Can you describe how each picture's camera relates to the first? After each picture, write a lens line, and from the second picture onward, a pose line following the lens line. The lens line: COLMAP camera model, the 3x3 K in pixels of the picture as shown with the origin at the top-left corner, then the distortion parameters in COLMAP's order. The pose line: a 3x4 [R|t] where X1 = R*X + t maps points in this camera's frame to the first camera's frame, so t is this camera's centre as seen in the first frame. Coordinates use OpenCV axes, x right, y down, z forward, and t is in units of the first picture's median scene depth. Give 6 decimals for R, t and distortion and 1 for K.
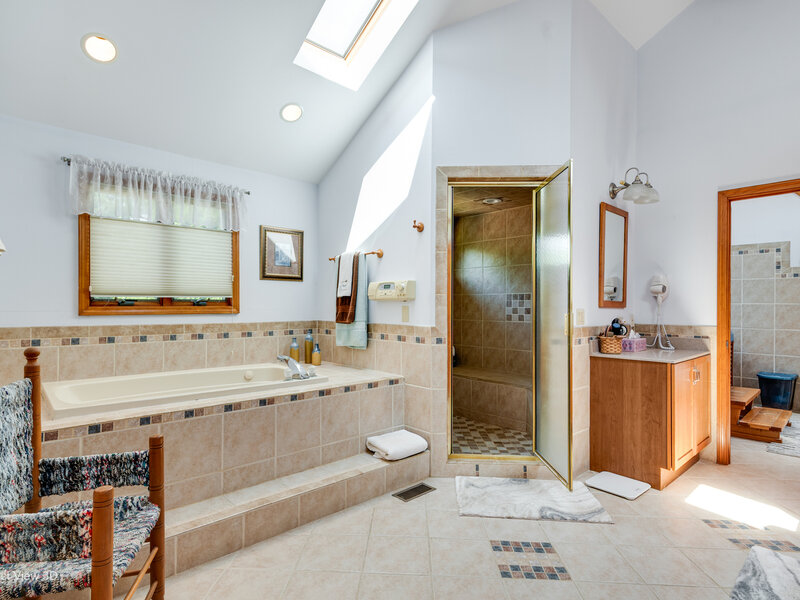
lens RADIAL K [[447.8, 0, 378.1], [0, 447.8, 303.5], [0, 0, 1]] dist [0.010536, 0.000197]
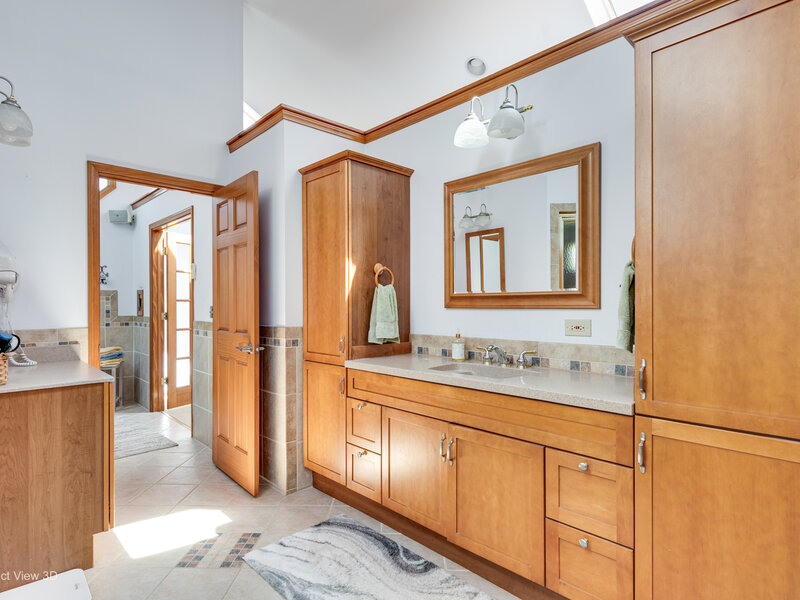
lens RADIAL K [[447.8, 0, 378.1], [0, 447.8, 303.5], [0, 0, 1]] dist [0.010536, 0.000197]
pose [[-0.042278, -0.010185, 0.999054, -0.084990], [0.001584, 0.999946, 0.010261, -0.000060], [-0.999105, 0.002016, -0.042260, 0.573852]]
